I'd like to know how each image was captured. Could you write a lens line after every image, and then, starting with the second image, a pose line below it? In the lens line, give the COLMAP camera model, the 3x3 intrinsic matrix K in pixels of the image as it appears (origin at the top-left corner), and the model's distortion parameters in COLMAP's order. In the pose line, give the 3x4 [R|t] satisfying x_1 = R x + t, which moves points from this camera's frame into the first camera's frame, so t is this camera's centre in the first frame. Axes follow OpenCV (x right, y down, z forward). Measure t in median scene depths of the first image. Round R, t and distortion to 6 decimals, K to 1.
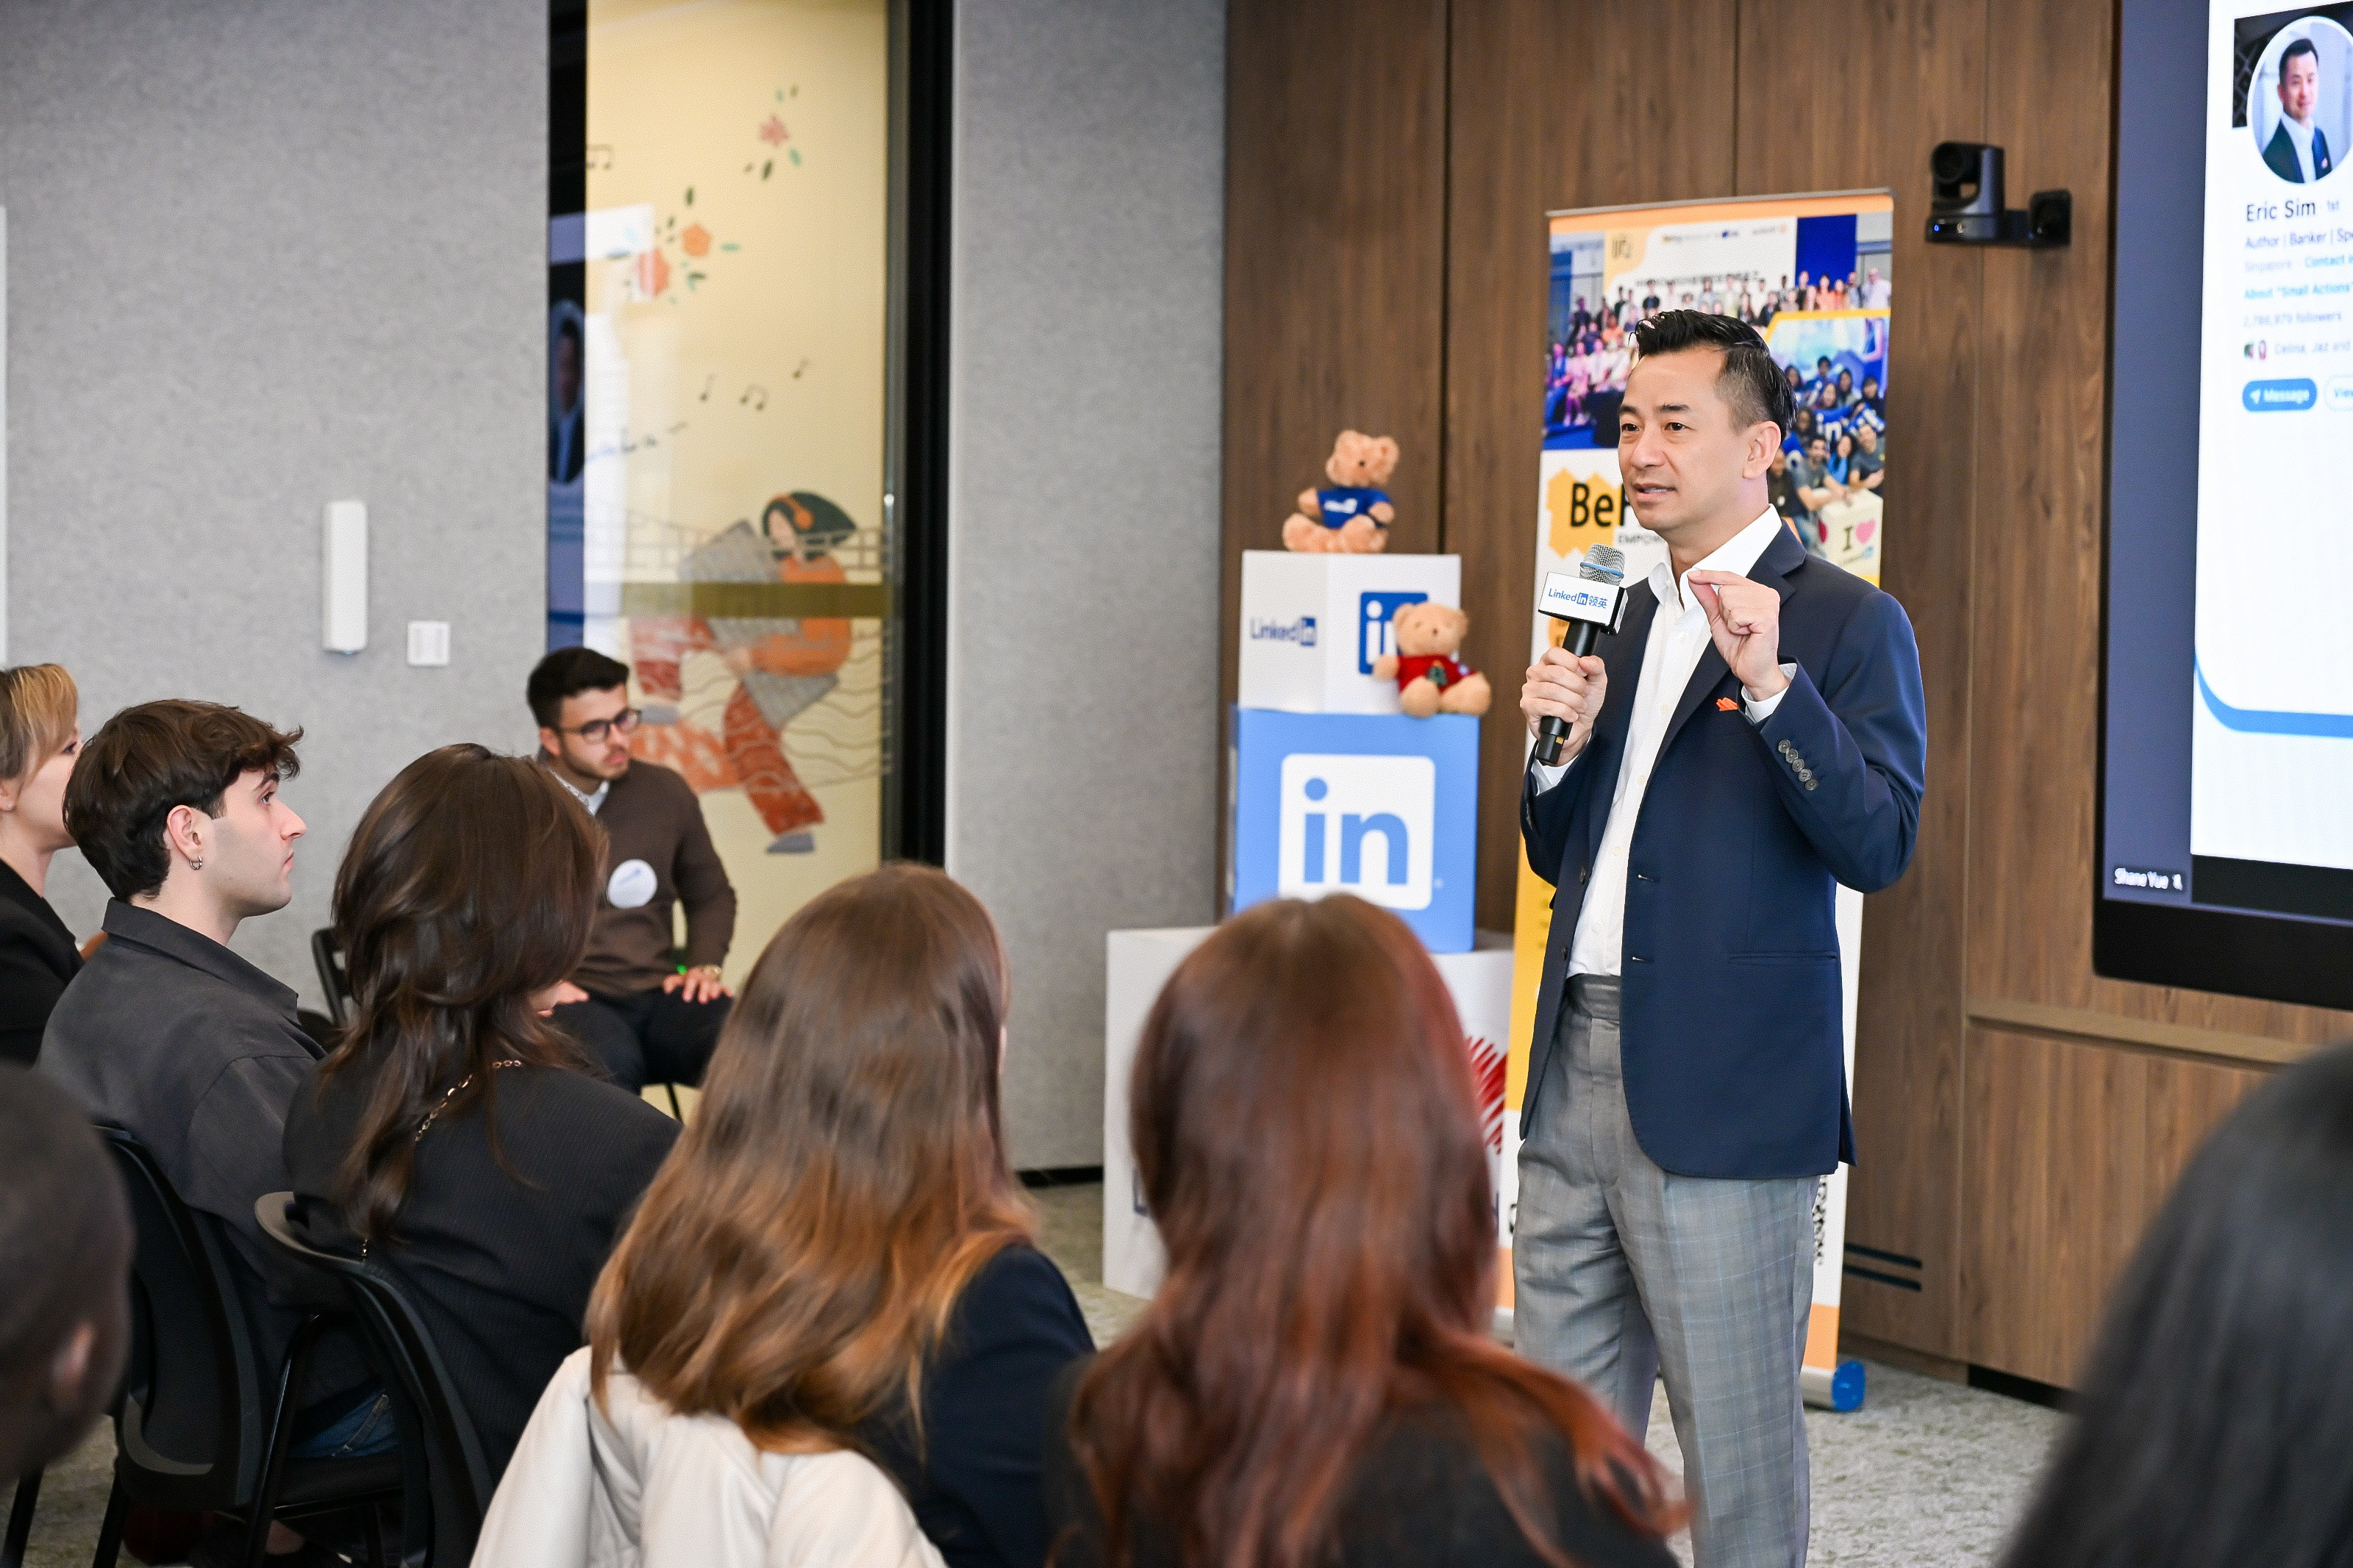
lens RADIAL K [[4312.4, 0, 1171.8], [0, 4312.4, 843.6], [0, 0, 1]] dist [0.001677, 0.000000]
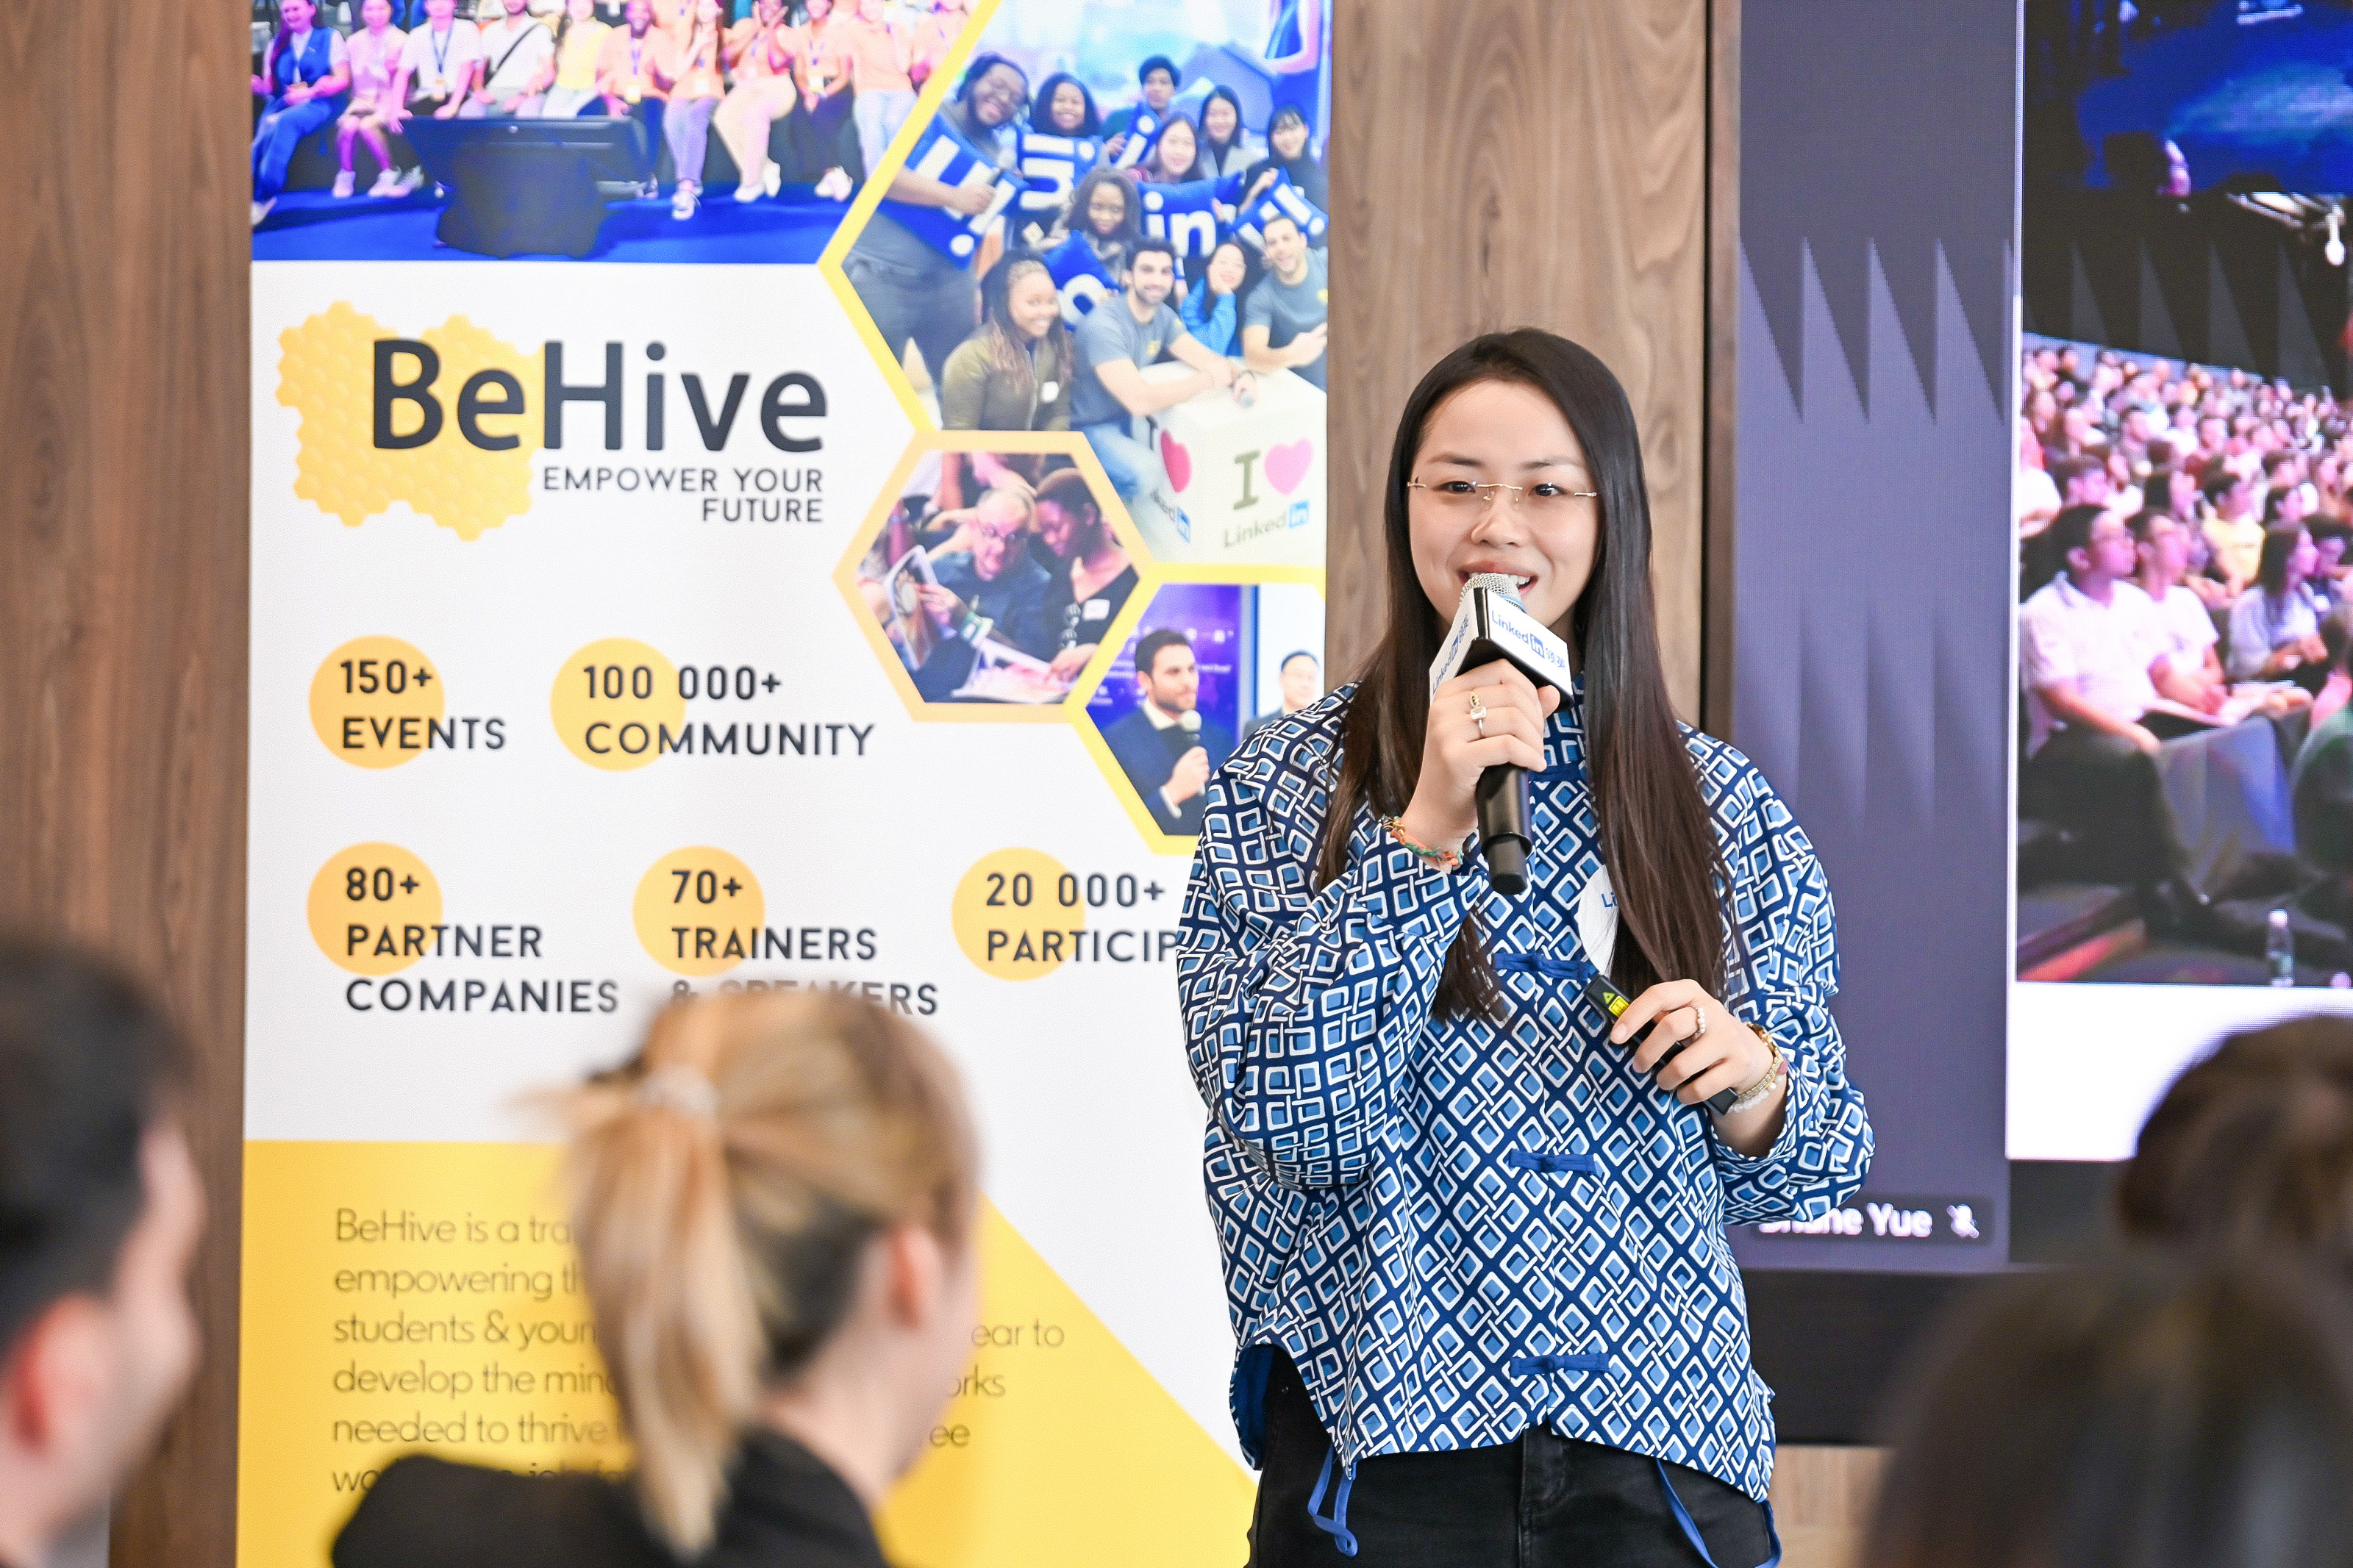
lens RADIAL K [[11696.0, 0, 1180.5], [0, 11696.0, 789.0], [0, 0, 1]] dist [0.487088, 0.000000]
pose [[0.641538, -0.029353, 0.766529, -0.661815], [0.050494, 0.998716, -0.004016, -0.030860], [-0.765427, 0.041282, 0.642197, 0.217422]]
